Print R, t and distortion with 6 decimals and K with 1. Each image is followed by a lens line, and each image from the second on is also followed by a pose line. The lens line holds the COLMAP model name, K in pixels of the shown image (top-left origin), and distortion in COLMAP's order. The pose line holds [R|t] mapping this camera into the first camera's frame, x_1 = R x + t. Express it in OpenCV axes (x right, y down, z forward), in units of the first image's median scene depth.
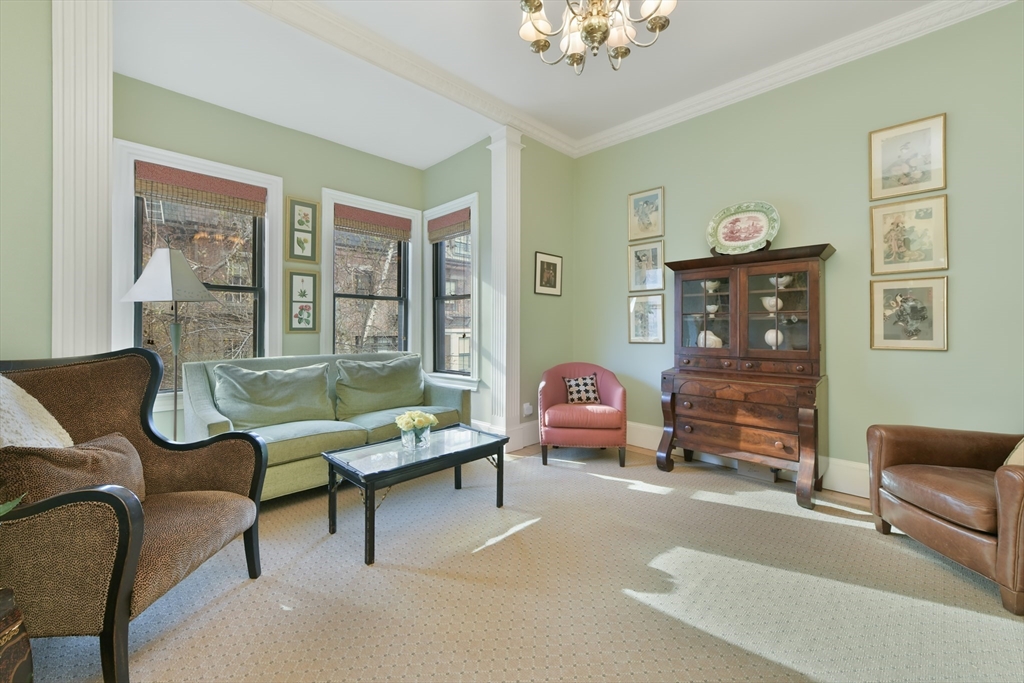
lens RADIAL K [[413.5, 0, 518.7], [0, 413.5, 326.5], [0, 0, 1]] dist [0.000987, 0.000500]
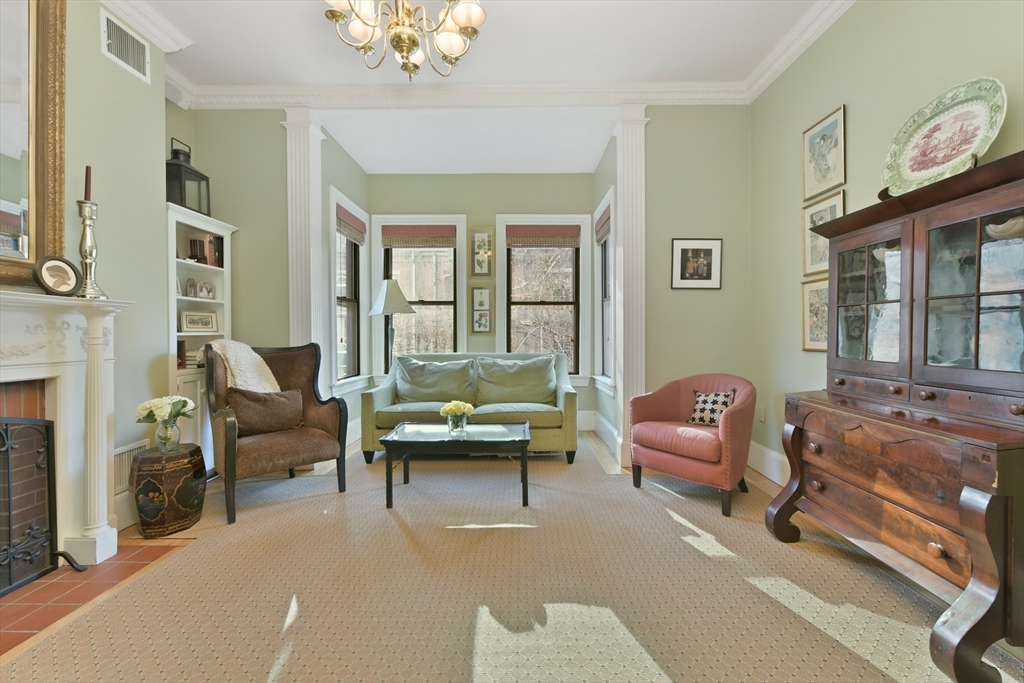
lens RADIAL K [[420.0, 0, 515.1], [0, 420.0, 339.6], [0, 0, 1]] dist [-0.001272, 0.000251]
pose [[0.700845, 0.009448, -0.713251, 0.499614], [0.006339, 0.999790, 0.019471, 0.005627], [0.713285, -0.018168, 0.700639, 0.200111]]
